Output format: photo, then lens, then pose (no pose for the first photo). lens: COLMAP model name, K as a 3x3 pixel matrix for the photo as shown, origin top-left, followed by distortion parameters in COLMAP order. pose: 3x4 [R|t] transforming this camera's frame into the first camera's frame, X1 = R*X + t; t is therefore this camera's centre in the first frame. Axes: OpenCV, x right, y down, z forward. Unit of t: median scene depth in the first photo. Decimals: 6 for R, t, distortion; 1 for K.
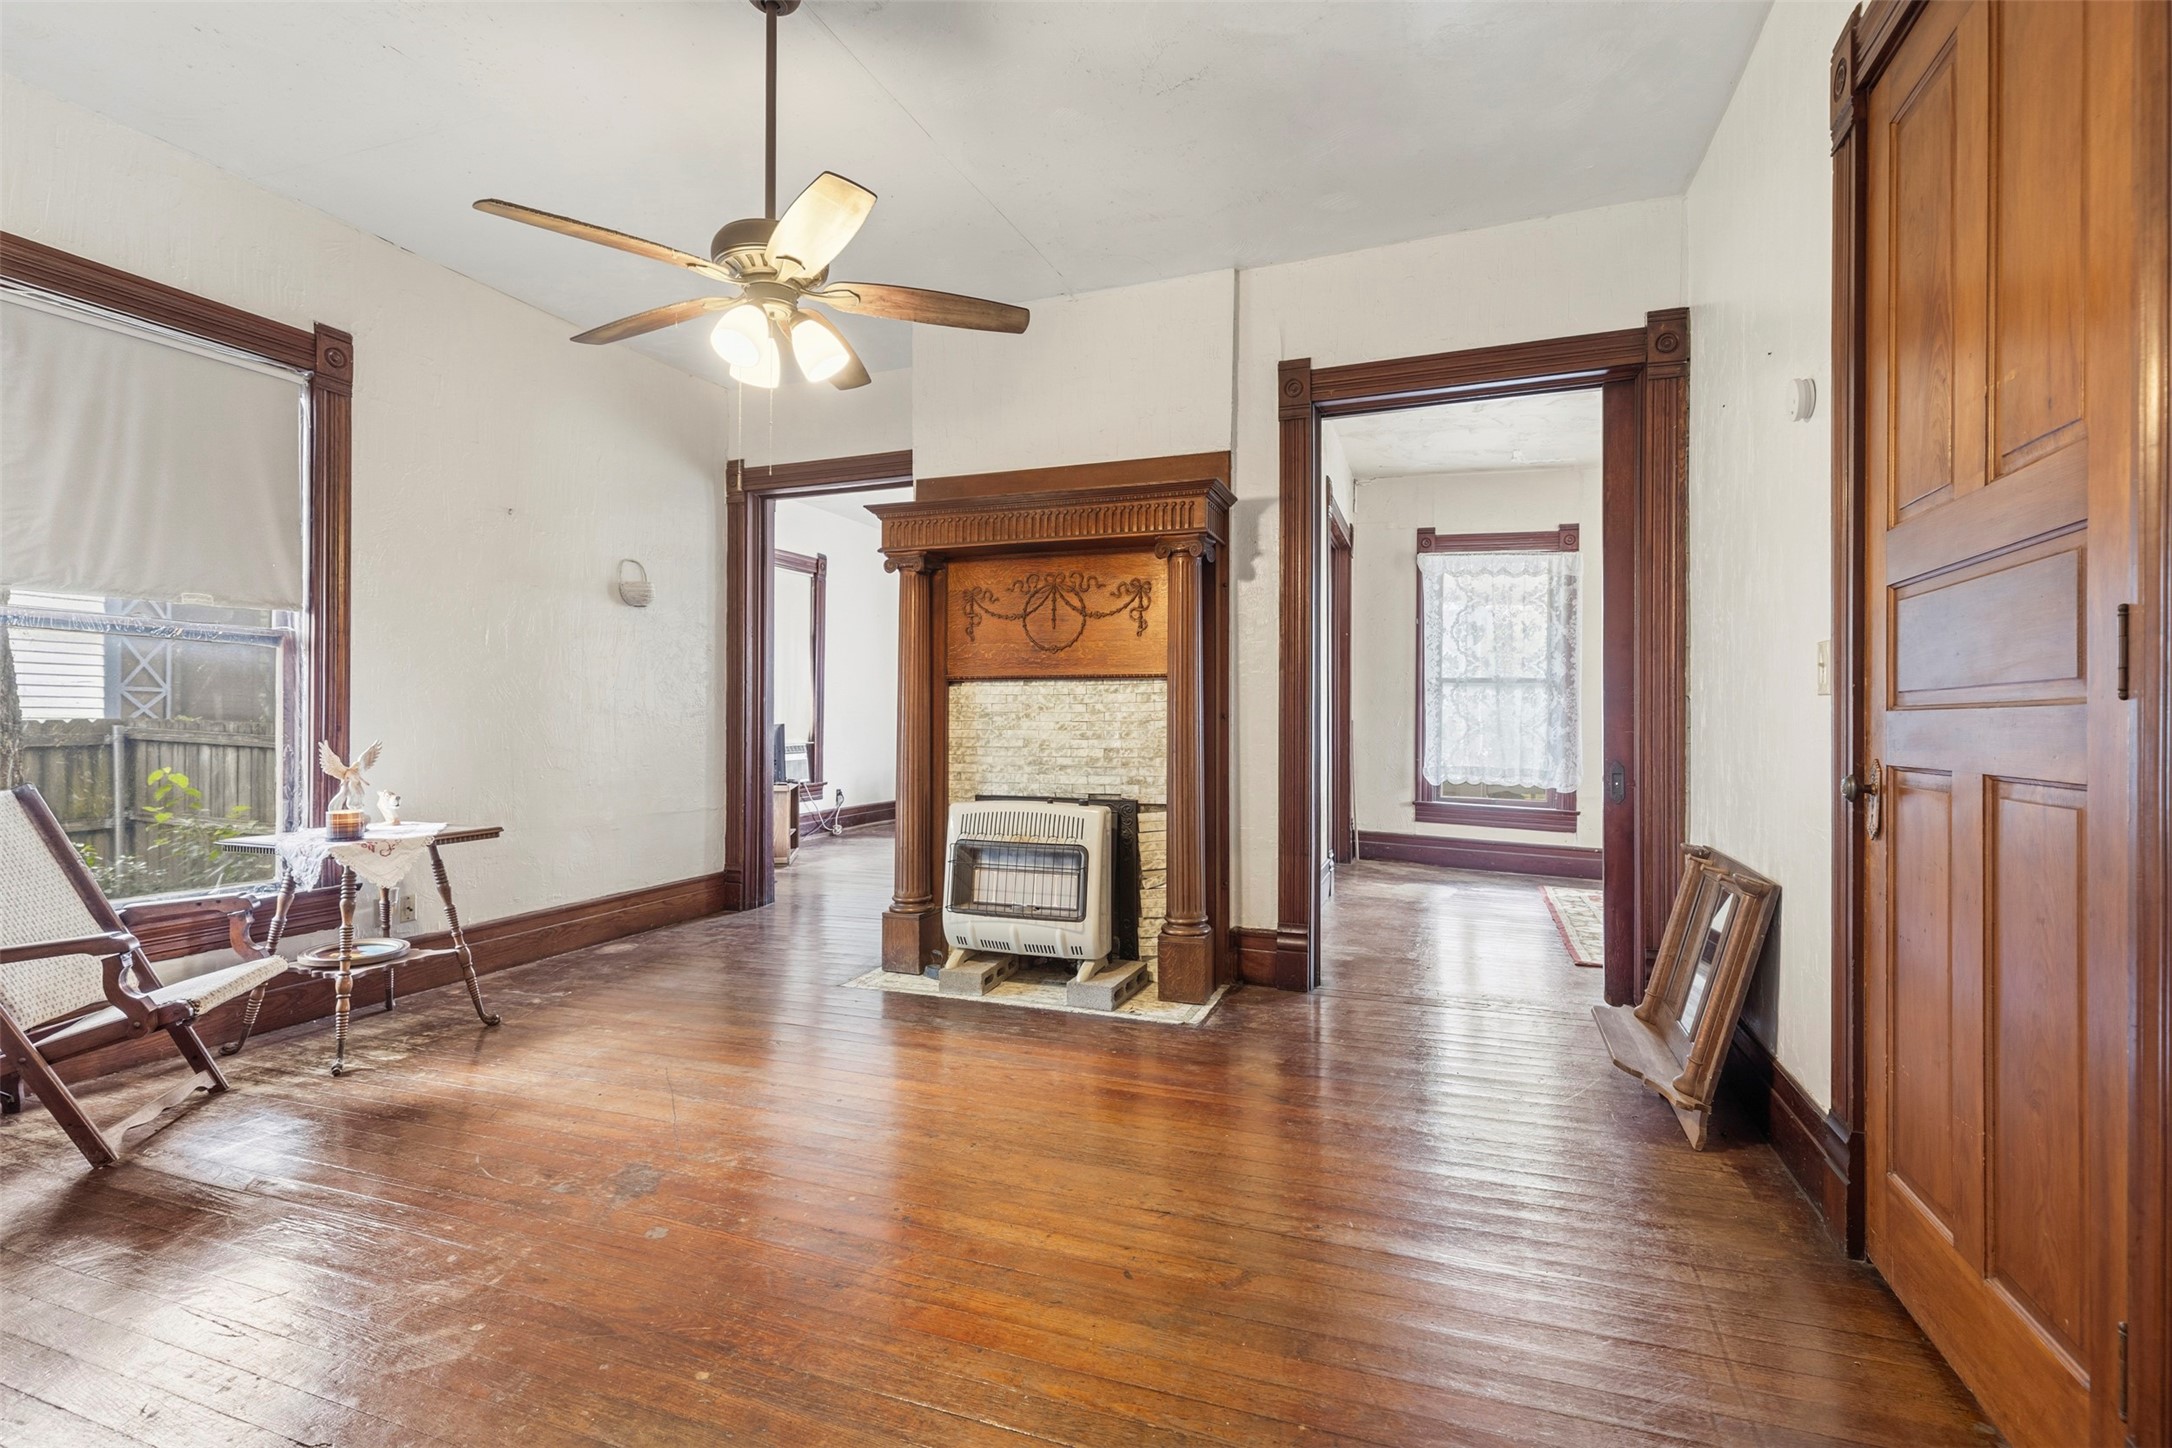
lens RADIAL K [[982.5, 0, 1104.3], [0, 982.5, 717.0], [0, 0, 1]] dist [0.007444, -0.002237]
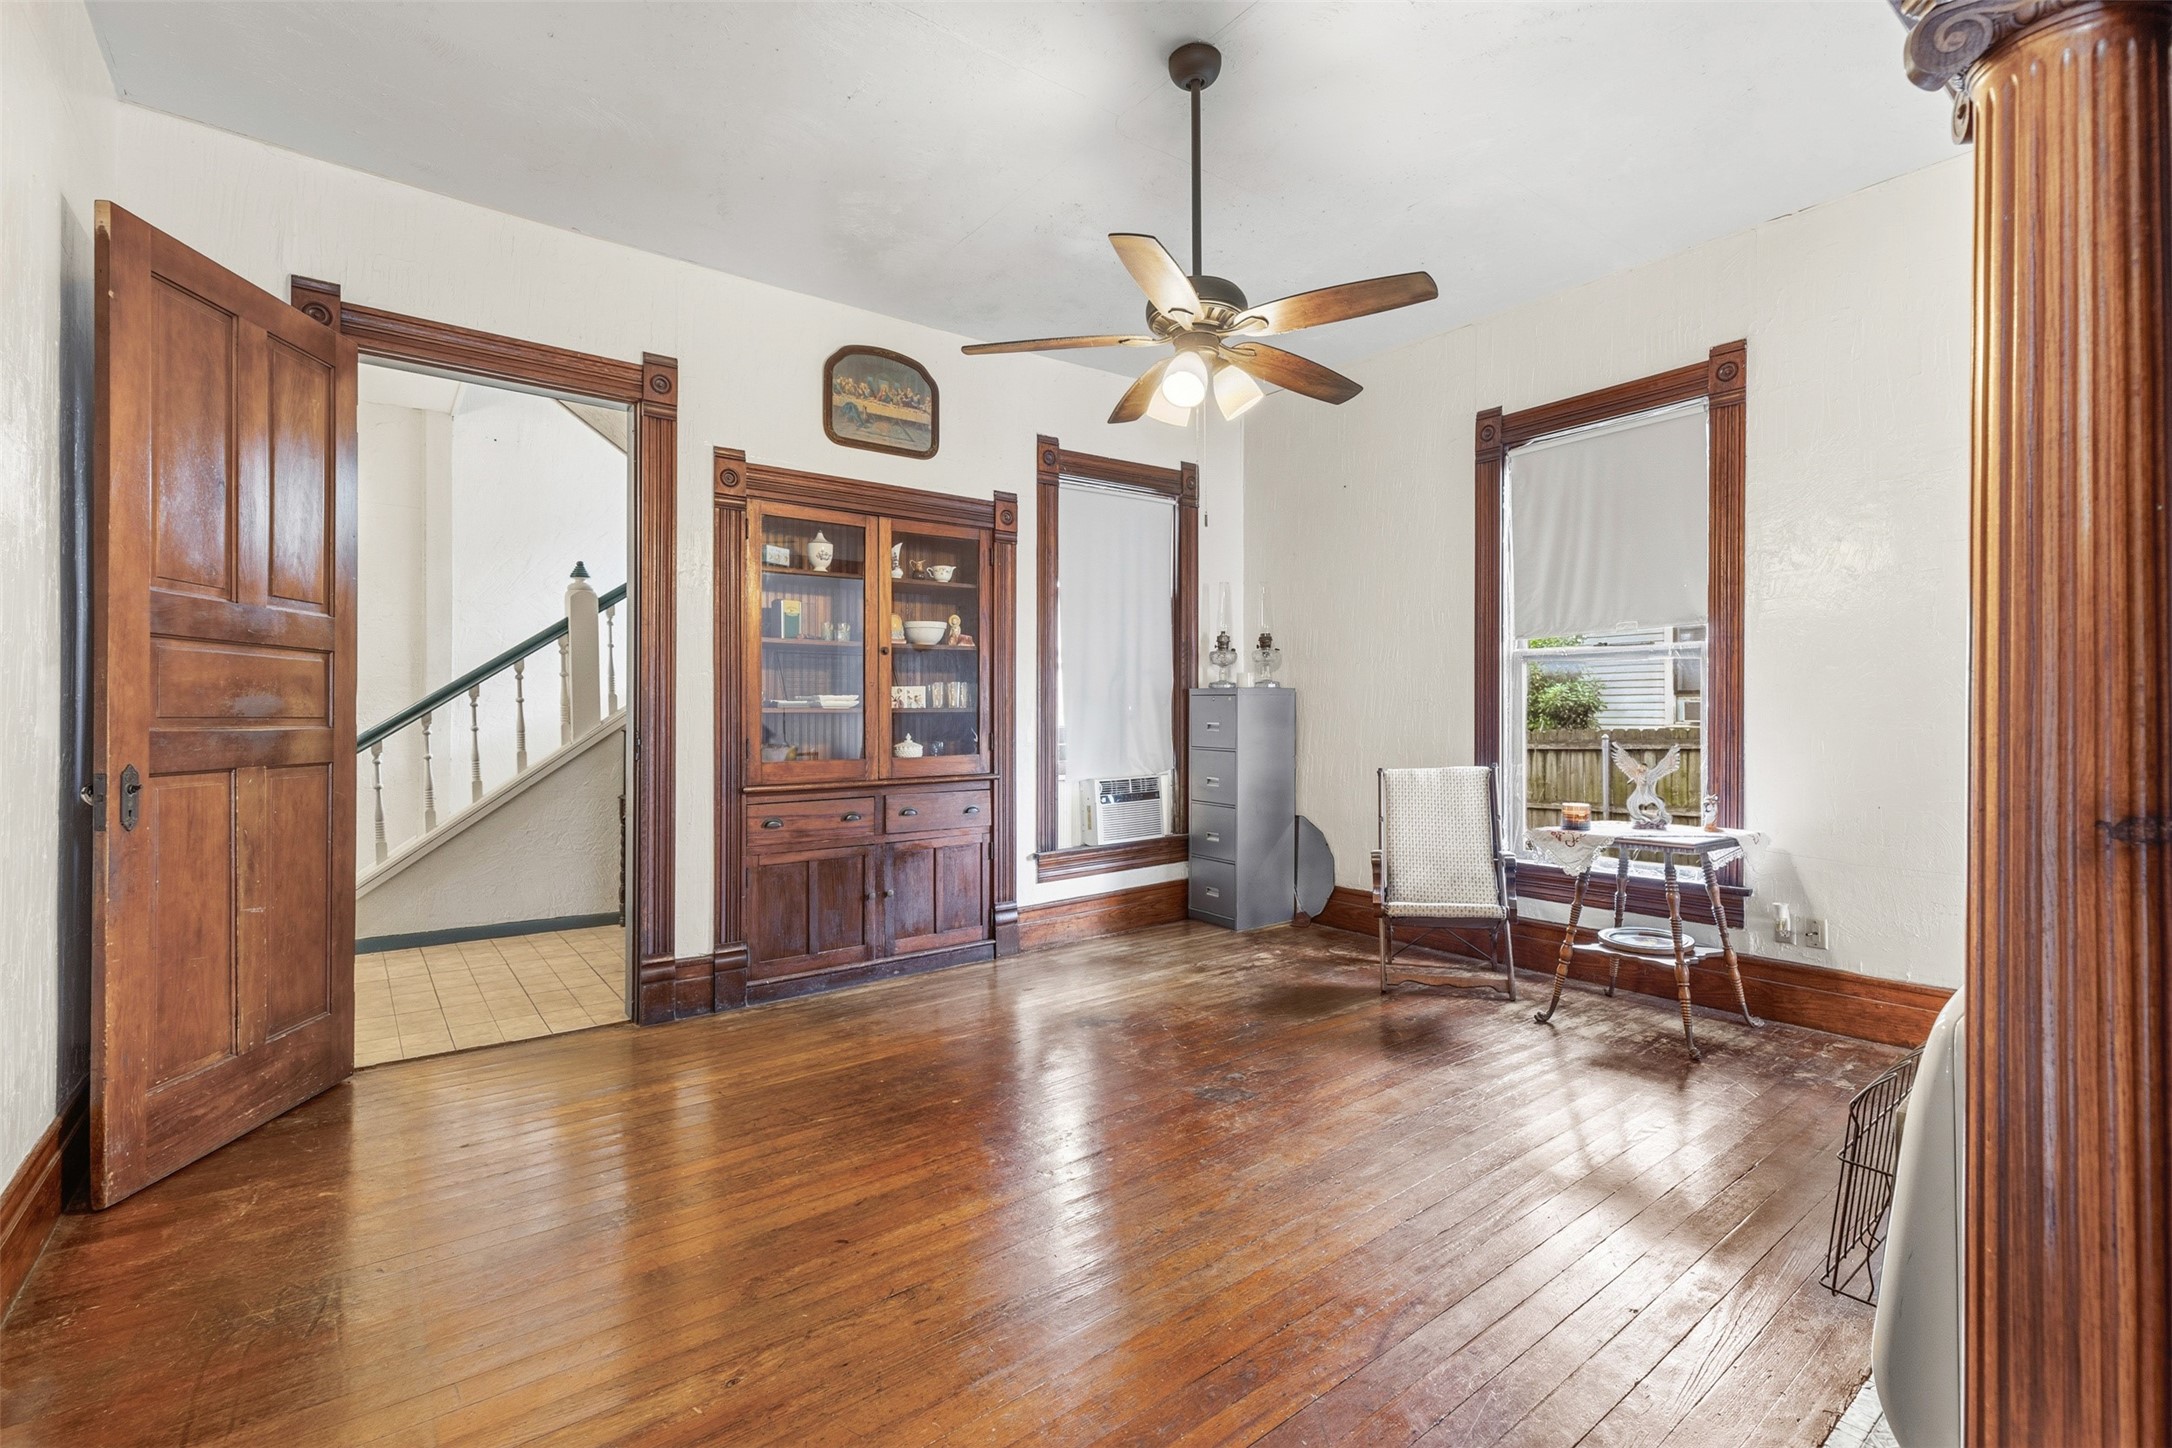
lens RADIAL K [[982.5, 0, 1097.9], [0, 982.5, 713.4], [0, 0, 1]] dist [0.007444, -0.002237]
pose [[-0.530224, -0.000165, -0.847857, 0.482902], [0.002914, 0.999994, -0.002017, -0.009120], [0.847852, -0.003541, -0.530220, 1.096555]]
